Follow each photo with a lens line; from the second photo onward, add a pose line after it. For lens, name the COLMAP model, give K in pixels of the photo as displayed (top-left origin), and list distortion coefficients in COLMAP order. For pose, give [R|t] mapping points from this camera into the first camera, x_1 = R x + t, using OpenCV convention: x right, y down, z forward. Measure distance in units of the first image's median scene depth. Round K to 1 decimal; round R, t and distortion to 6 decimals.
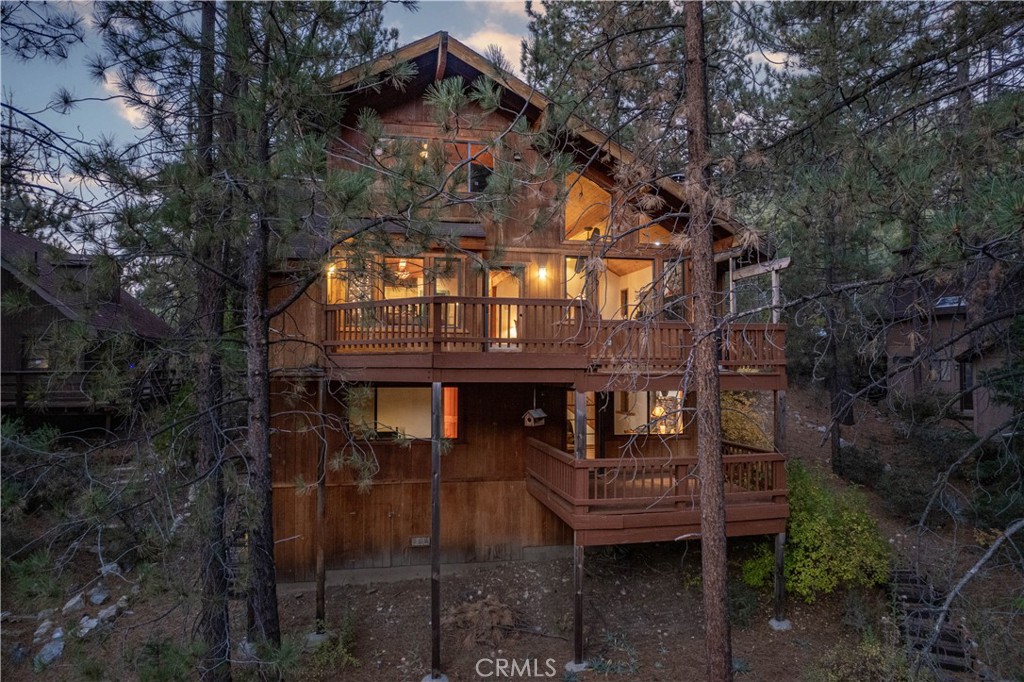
lens RADIAL K [[653.0, 0, 515.7], [0, 653.0, 344.9], [0, 0, 1]] dist [-0.075248, 0.051006]
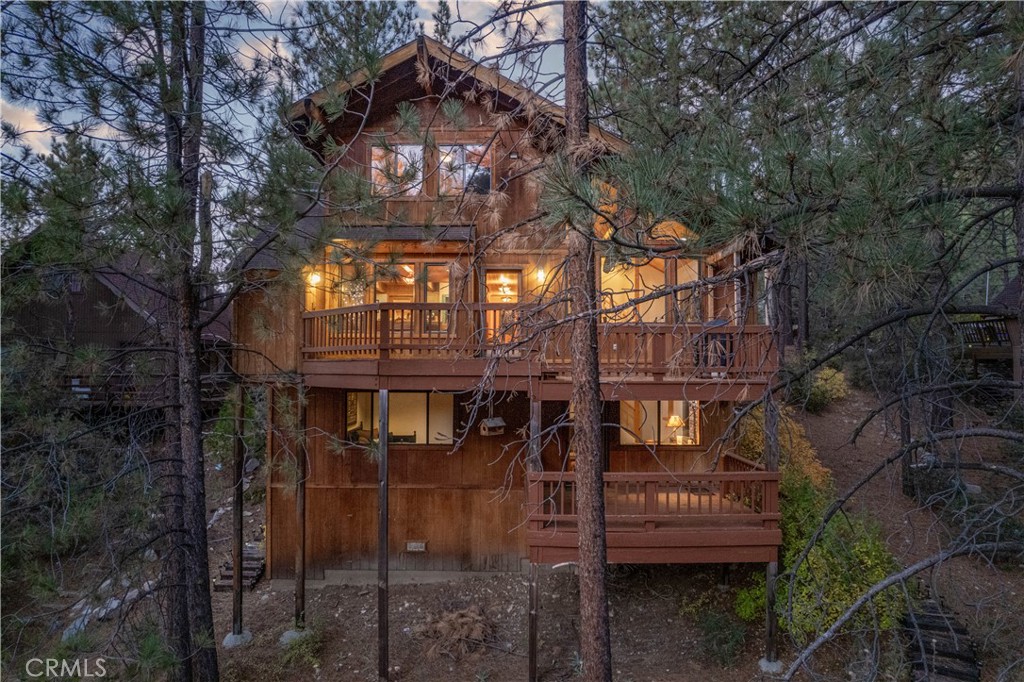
lens RADIAL K [[653.0, 0, 515.7], [0, 653.0, 344.9], [0, 0, 1]] dist [-0.075248, 0.051006]
pose [[0.978254, -0.006682, -0.207303, 0.235105], [0.006634, 0.999978, -0.000929, -0.007065], [0.207305, -0.000466, 0.978276, 0.058696]]
